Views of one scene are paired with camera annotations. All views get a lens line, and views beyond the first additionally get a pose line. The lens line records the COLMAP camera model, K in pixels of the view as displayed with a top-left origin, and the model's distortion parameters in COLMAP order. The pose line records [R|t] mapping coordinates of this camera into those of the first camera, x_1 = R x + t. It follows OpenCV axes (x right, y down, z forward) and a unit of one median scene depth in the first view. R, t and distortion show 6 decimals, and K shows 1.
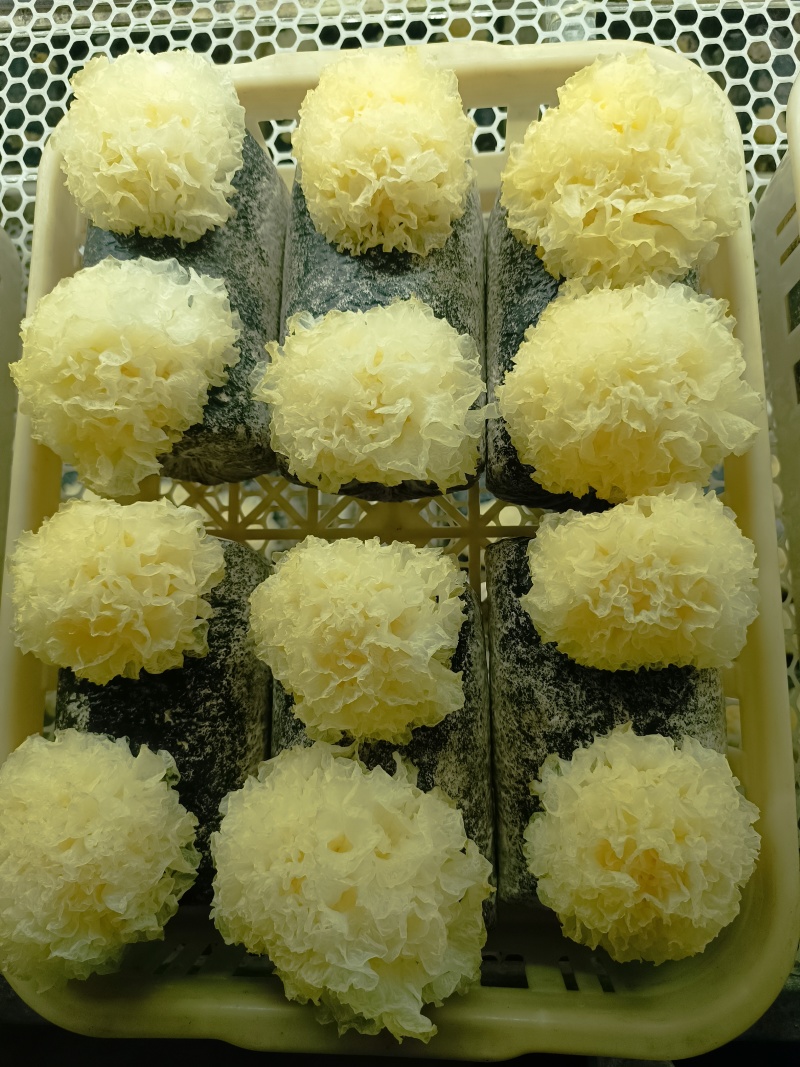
lens RADIAL K [[736.5, 0, 437.3], [0, 736.5, 531.0], [0, 0, 1]] dist [-0.002448, -0.009078]
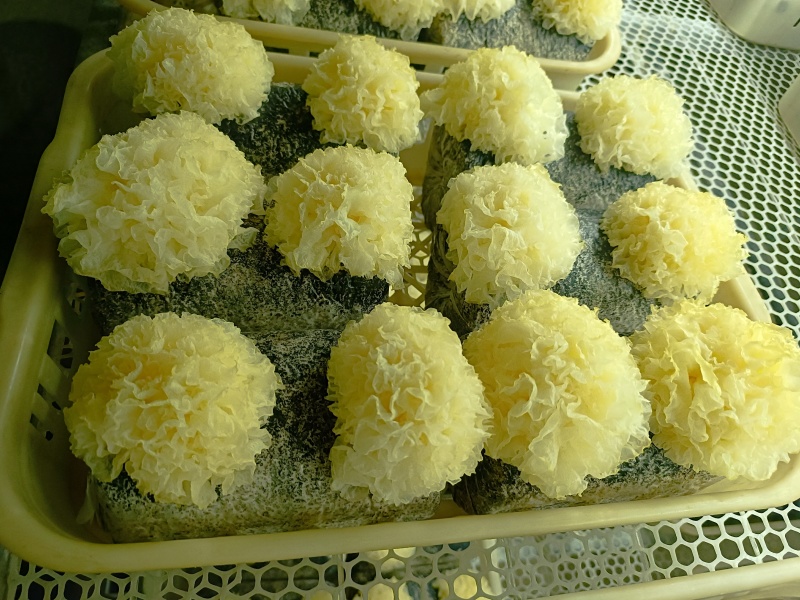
lens RADIAL K [[568.6, 0, 399.8], [0, 568.6, 339.1], [0, 0, 1]] dist [-0.010453, -0.005773]
pose [[0.103101, 0.887735, -0.448661, 0.586327], [-0.991822, 0.057637, -0.113874, 0.168933], [-0.075231, 0.456733, 0.886417, 0.150204]]
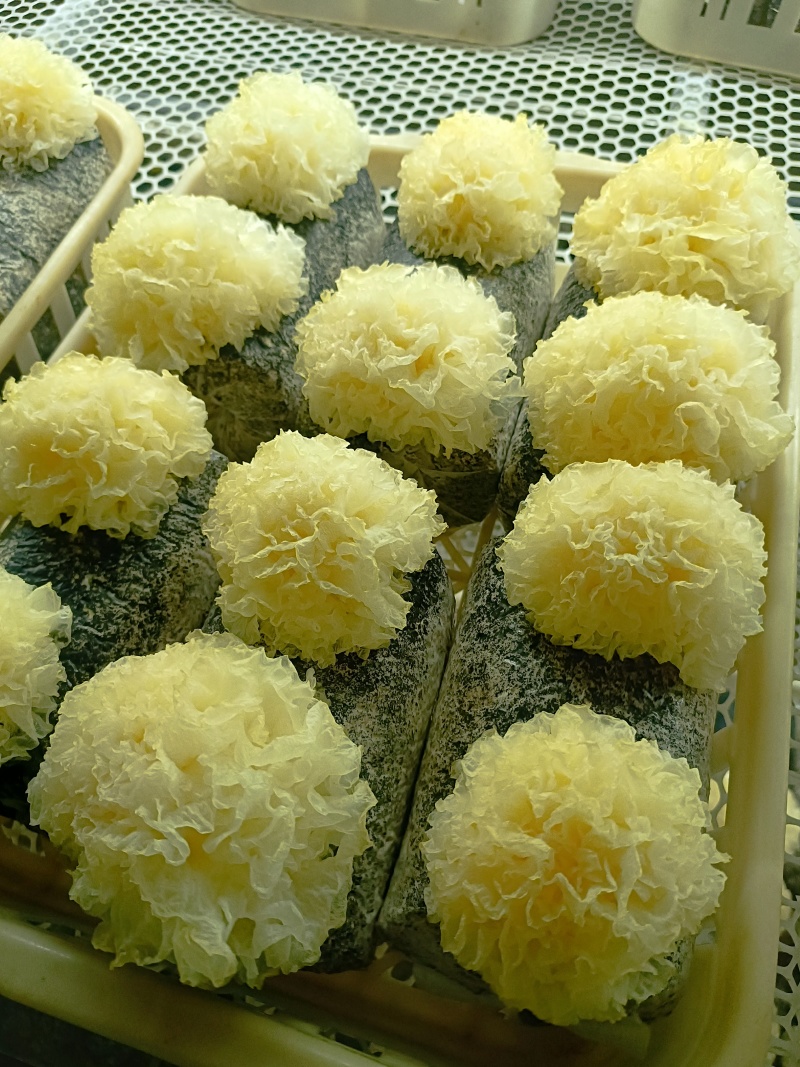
lens RADIAL K [[757.9, 0, 429.9], [0, 757.9, 555.8], [0, 0, 1]] dist [-0.012558, -0.003981]
pose [[0.961418, 0.247664, -0.119742, 0.143547], [-0.274057, 0.900024, -0.338895, 0.426267], [0.023839, 0.358636, 0.933173, 0.132712]]
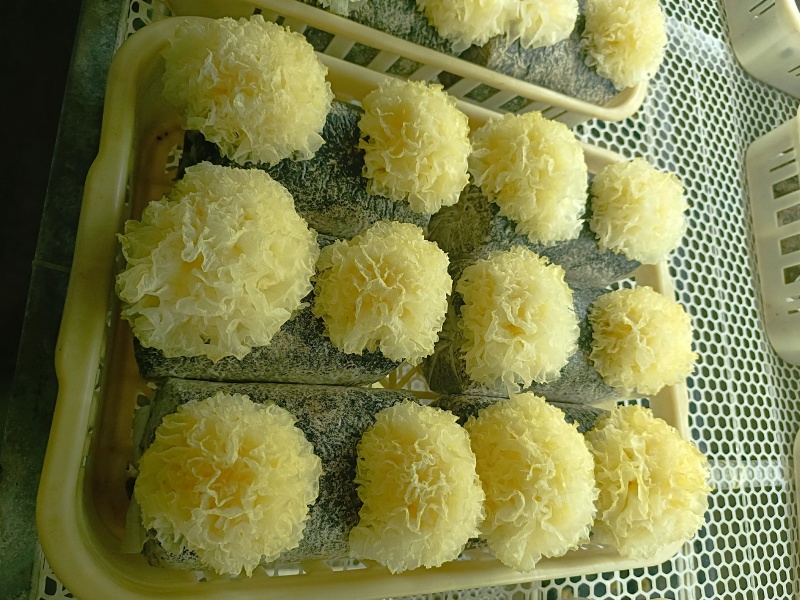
lens RADIAL K [[552.2, 0, 388.2], [0, 552.2, 335.6], [0, 0, 1]] dist [-0.002448, -0.009078]
pose [[-0.031619, 0.982627, -0.182877, 0.185218], [-0.955466, -0.083426, -0.283062, 0.435222], [-0.293401, 0.165782, 0.941505, -0.033326]]
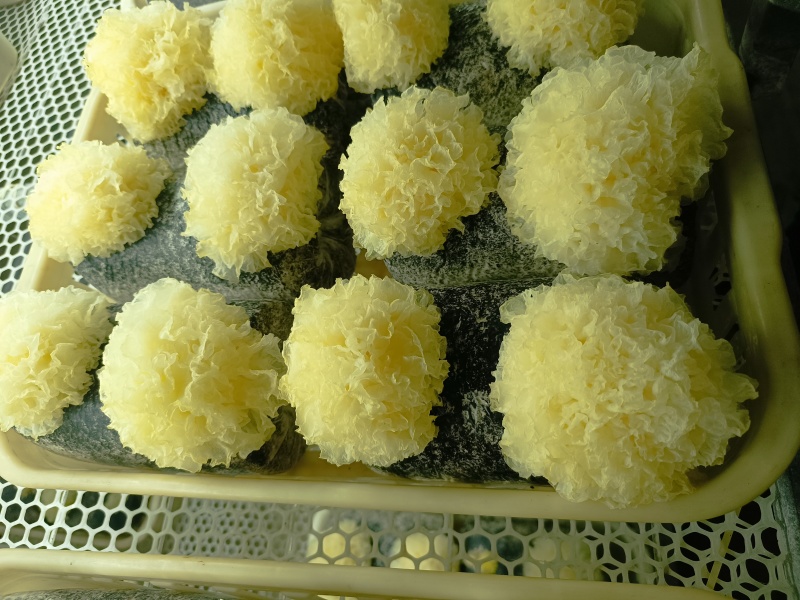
lens RADIAL K [[547.3, 0, 402.5], [0, 547.3, 279.0], [0, 0, 1]] dist [-0.022746, 0.001322]
pose [[0.072347, -0.894779, 0.440609, -0.689214], [0.989734, 0.009811, -0.142587, 0.251299], [0.123261, 0.446401, 0.886303, 0.225042]]
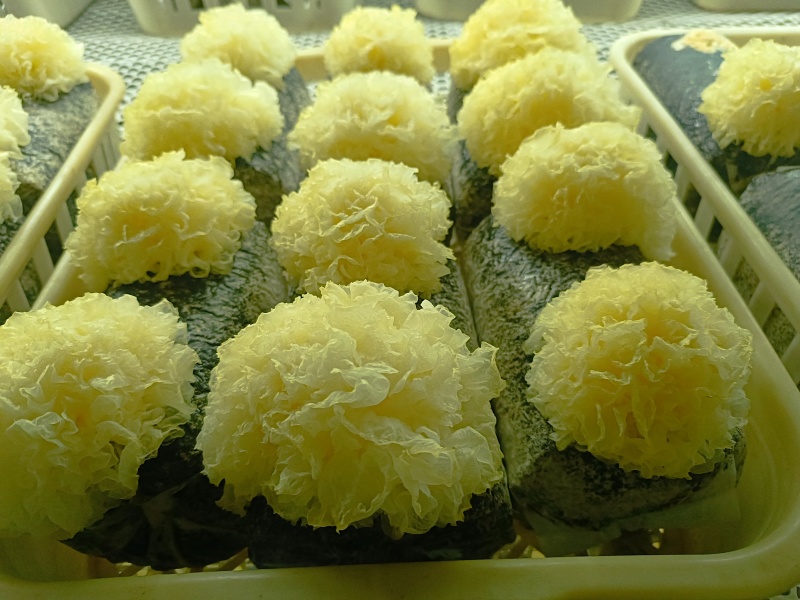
lens RADIAL K [[559.0, 0, 424.8], [0, 559.0, 298.6], [0, 0, 1]] dist [-0.030727, 0.003515]
pose [[0.998114, -0.029086, 0.054058, -0.057157], [0.055161, 0.811363, -0.581934, 0.744985], [-0.026935, 0.583818, 0.811438, 0.313777]]
